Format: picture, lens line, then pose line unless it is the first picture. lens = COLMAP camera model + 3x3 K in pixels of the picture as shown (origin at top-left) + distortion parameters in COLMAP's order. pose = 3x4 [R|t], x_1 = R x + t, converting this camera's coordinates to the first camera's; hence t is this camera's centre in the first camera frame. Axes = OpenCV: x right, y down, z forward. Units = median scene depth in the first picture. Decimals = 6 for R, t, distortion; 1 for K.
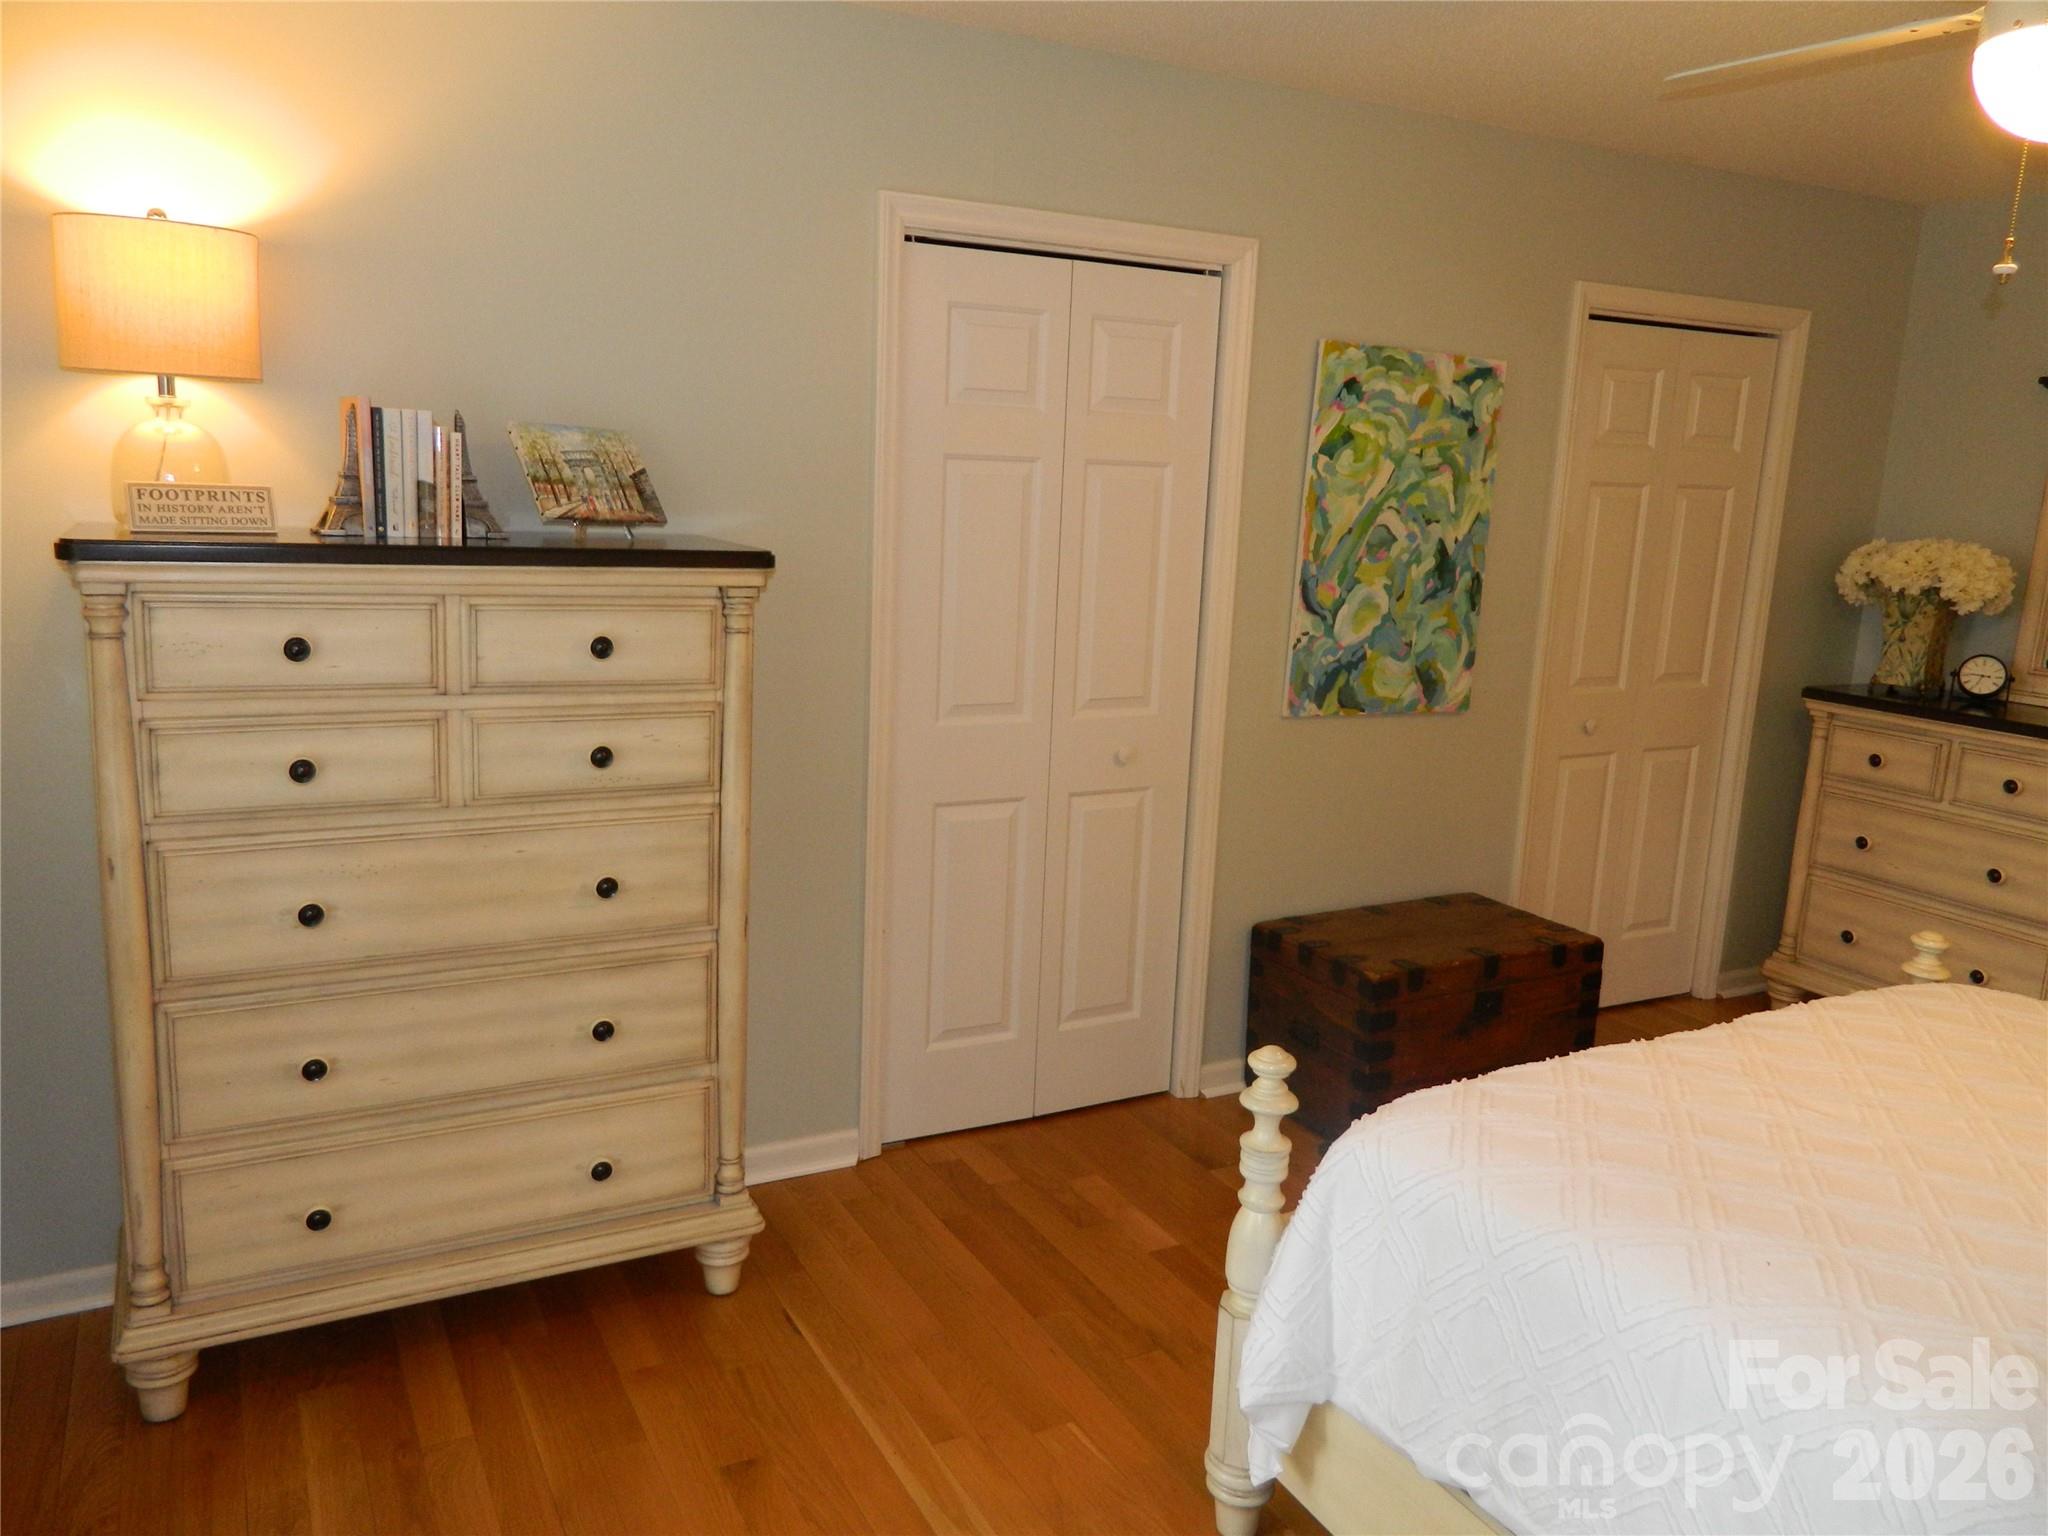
lens RADIAL K [[1523.0, 0, 1032.1], [0, 1523.0, 766.7], [0, 0, 1]] dist [0.009617, -0.011454]
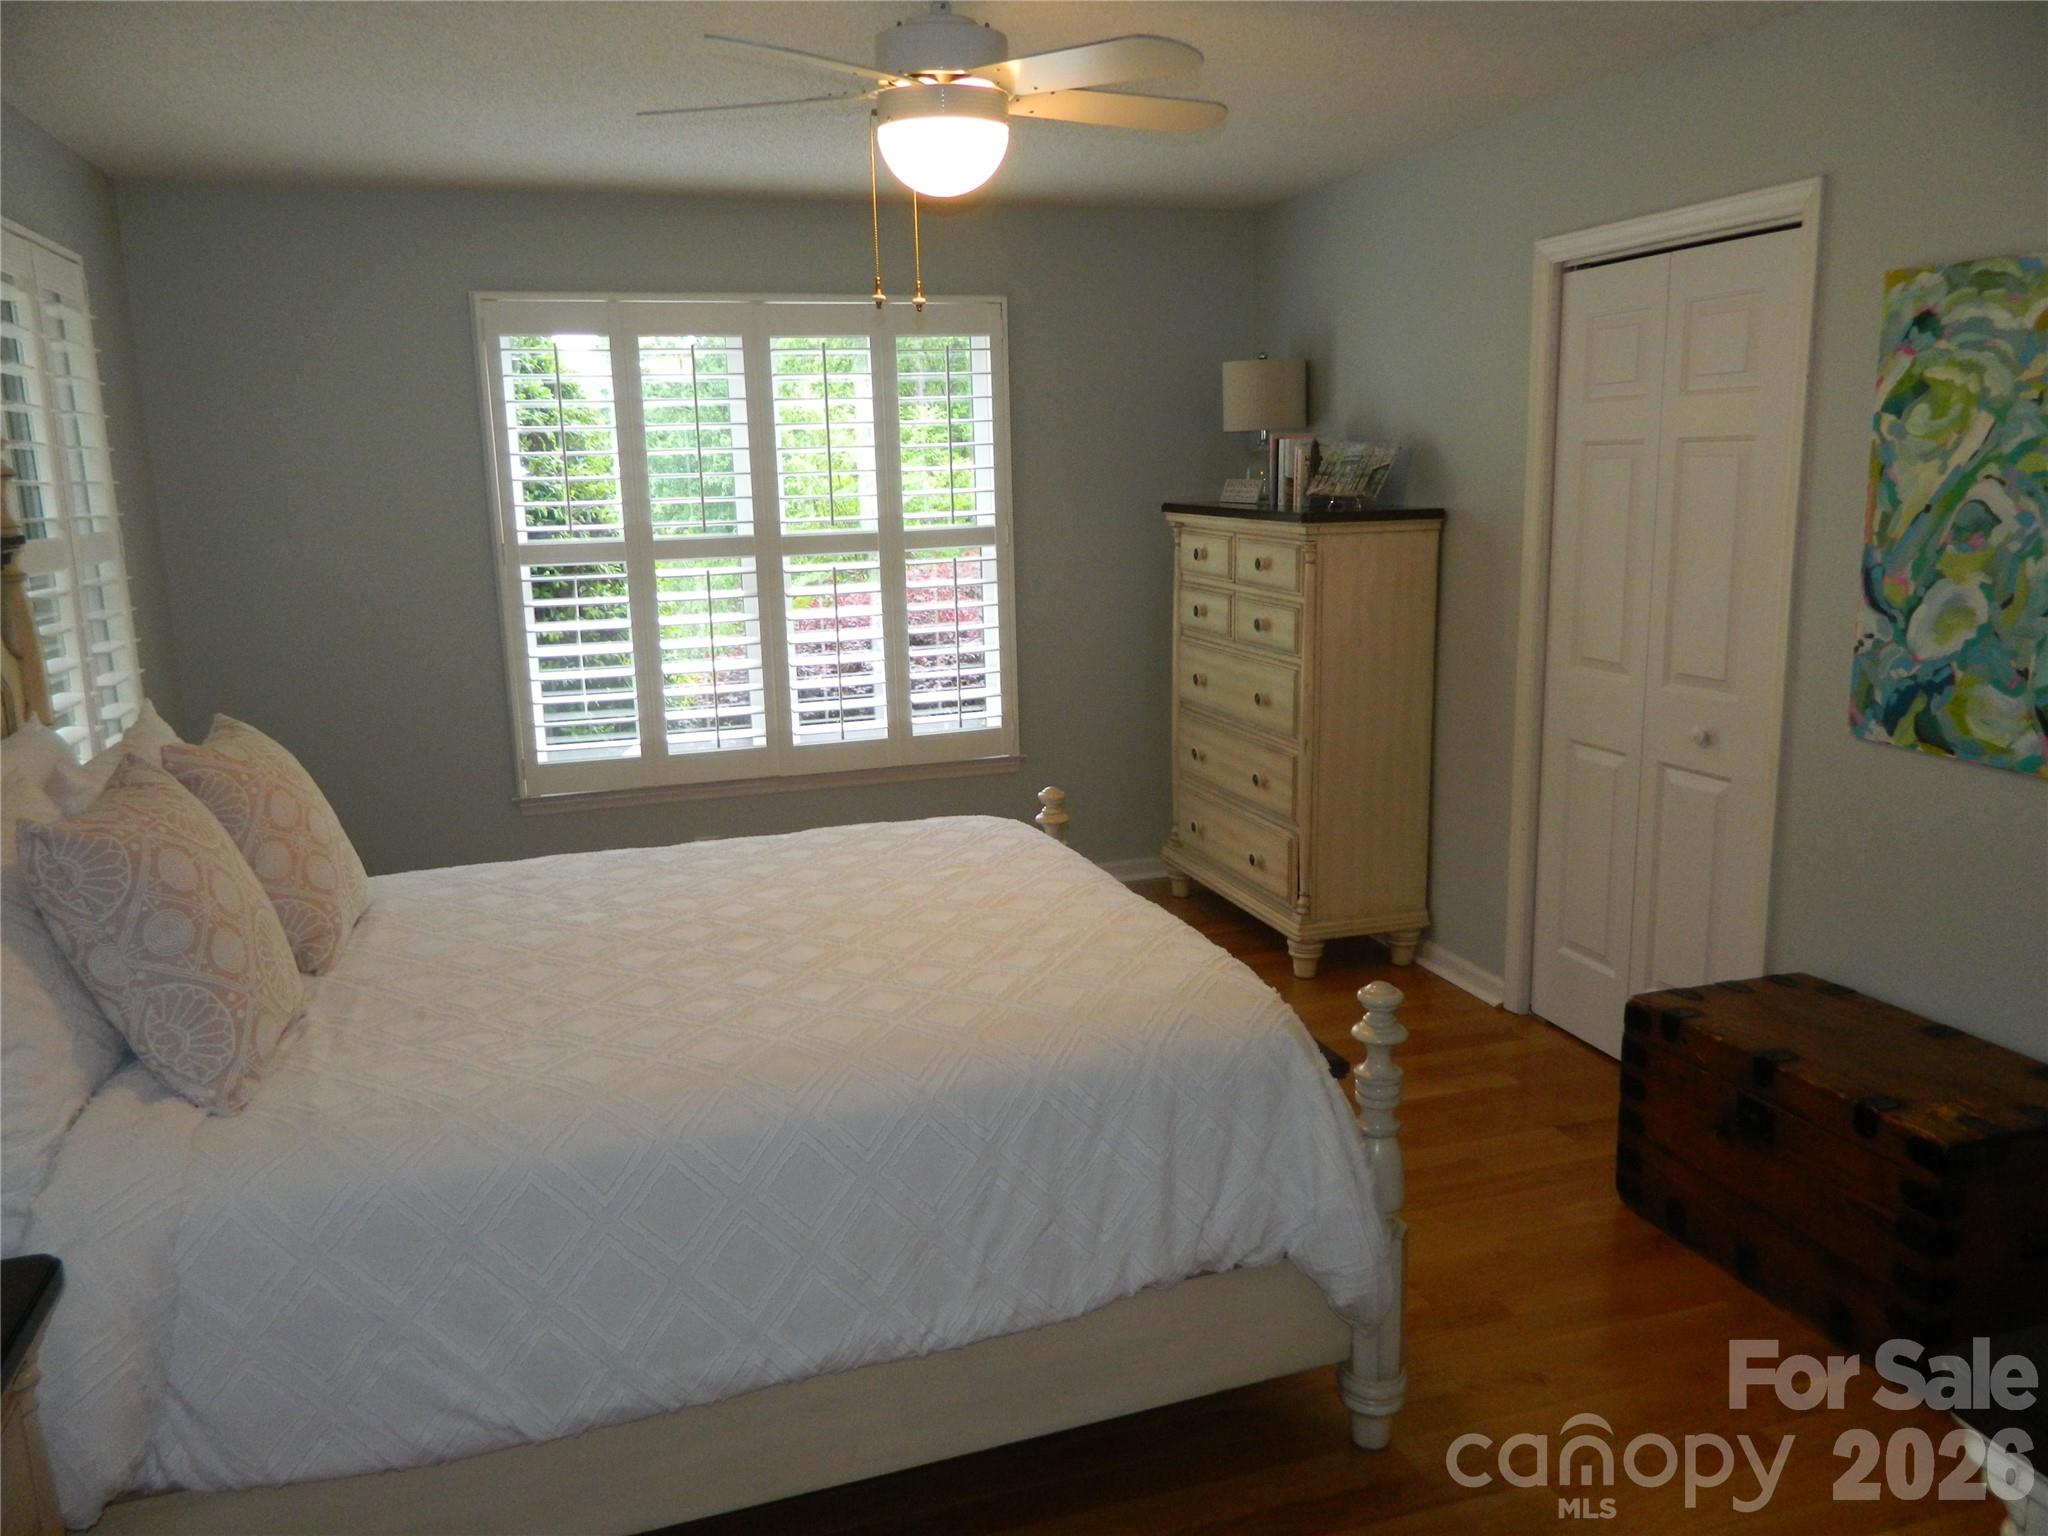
lens RADIAL K [[1523.0, 0, 1031.2], [0, 1523.0, 772.0], [0, 0, 1]] dist [0.009617, -0.011454]
pose [[-0.181358, 0.157847, -0.970667, 1.040877], [-0.180483, 0.964927, 0.190635, -0.090155], [0.966713, 0.209762, -0.146509, 0.692102]]
